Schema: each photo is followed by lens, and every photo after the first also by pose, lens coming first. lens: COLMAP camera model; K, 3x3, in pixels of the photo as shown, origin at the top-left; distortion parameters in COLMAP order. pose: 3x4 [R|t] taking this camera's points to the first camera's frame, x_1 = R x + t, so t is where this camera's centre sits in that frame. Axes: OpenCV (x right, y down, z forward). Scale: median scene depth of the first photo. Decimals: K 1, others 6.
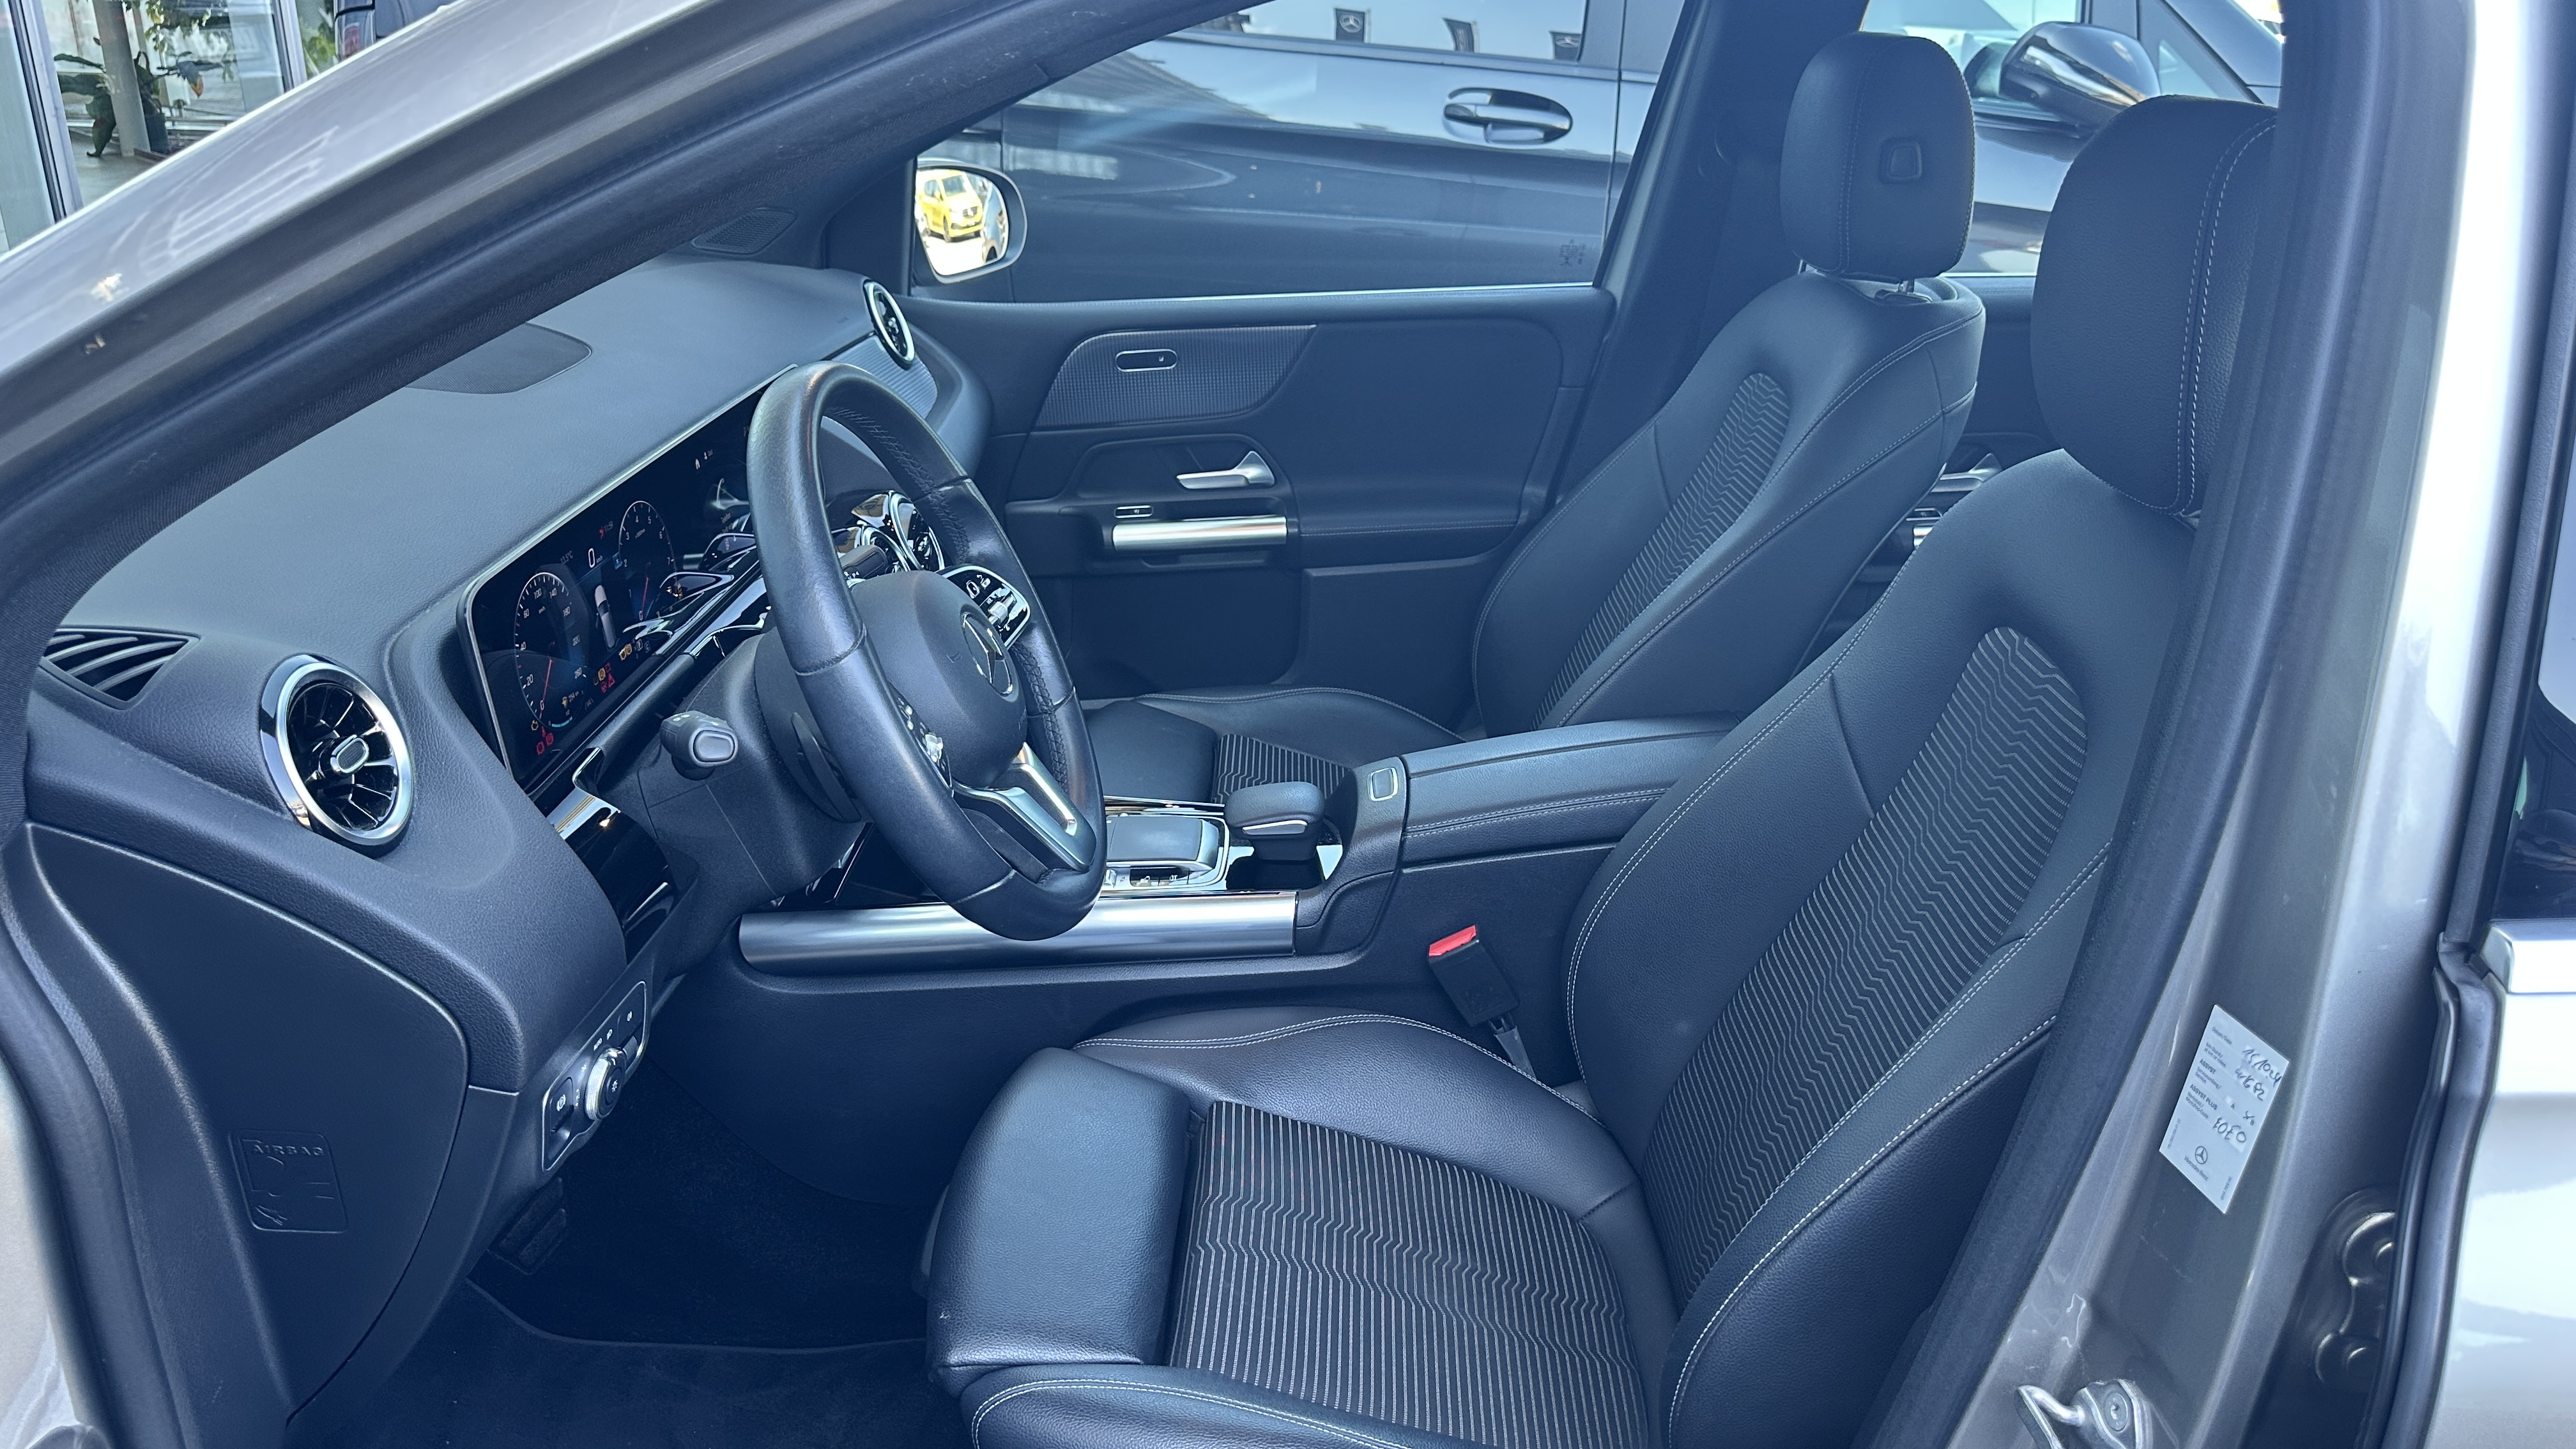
lens RADIAL K [[1795.2, 0, 1284.2], [0, 1795.2, 735.4], [0, 0, 1]] dist [0.072766, -0.087603]
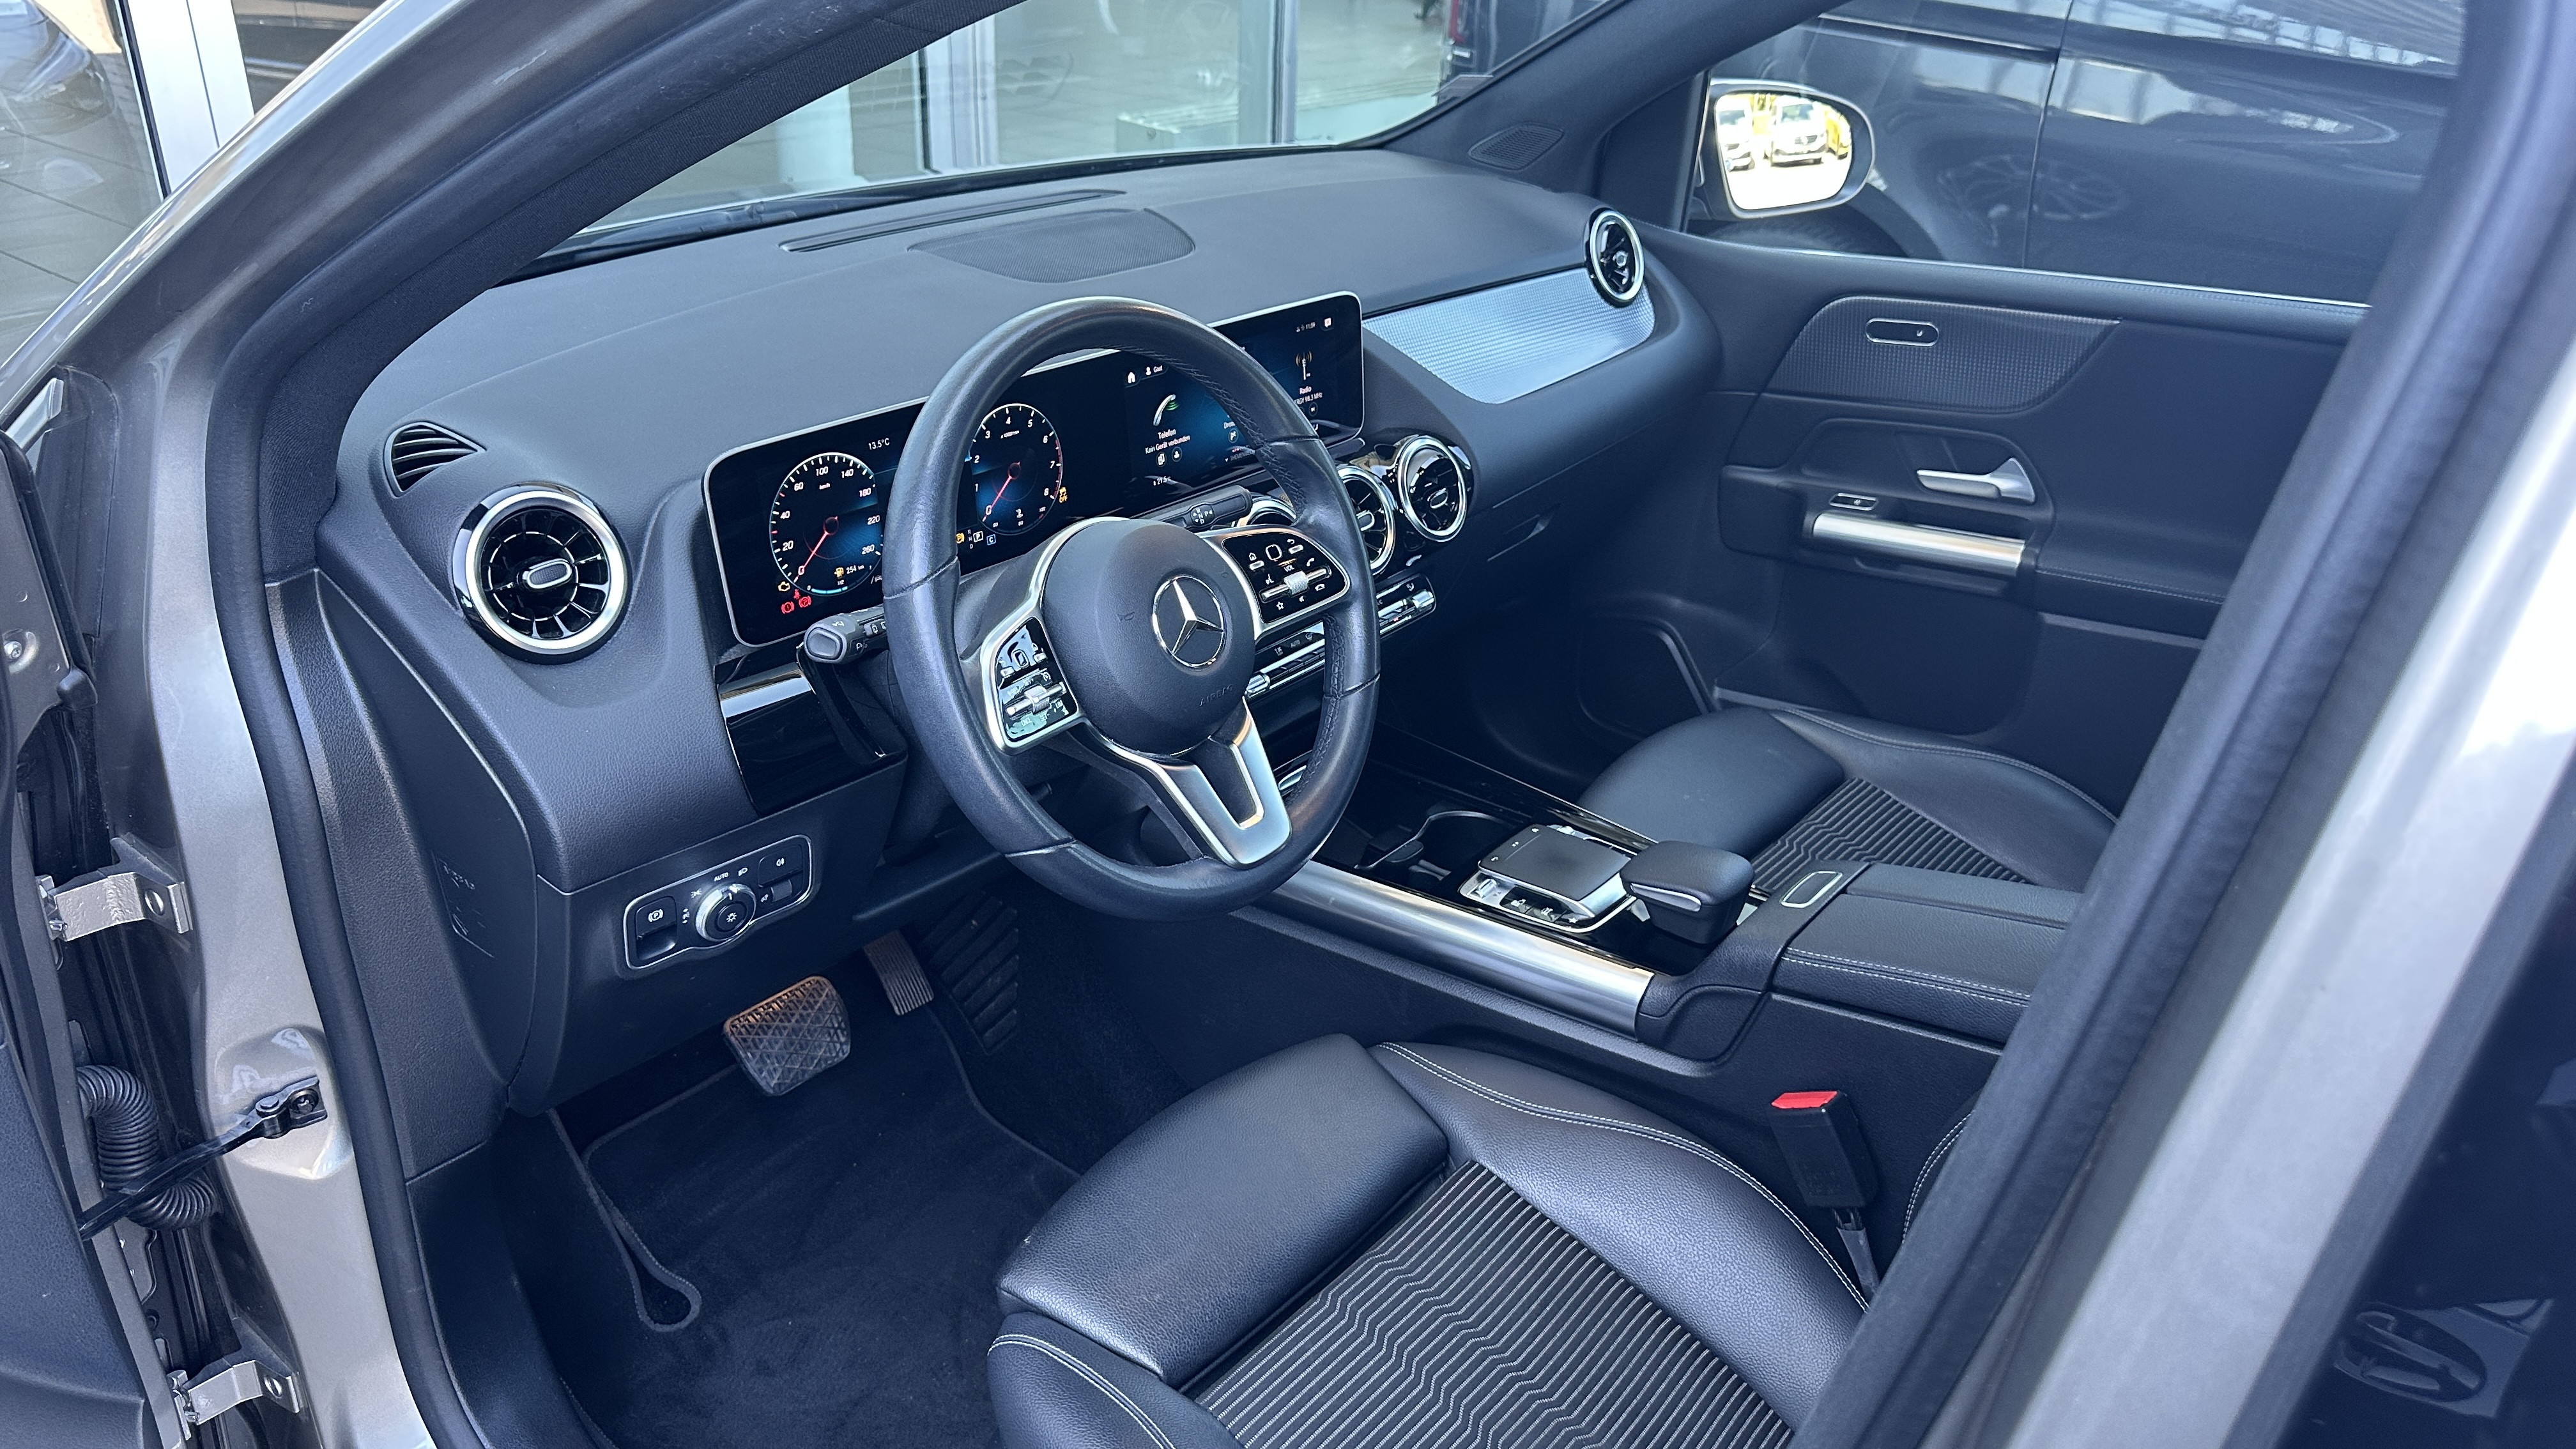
lens RADIAL K [[1795.2, 0, 1281.8], [0, 1795.2, 723.4], [0, 0, 1]] dist [0.072766, -0.087603]
pose [[0.782437, 0.272112, -0.560131, 0.228737], [-0.243138, 0.961576, 0.127498, -0.068179], [0.573302, 0.036430, 0.818534, 0.131992]]
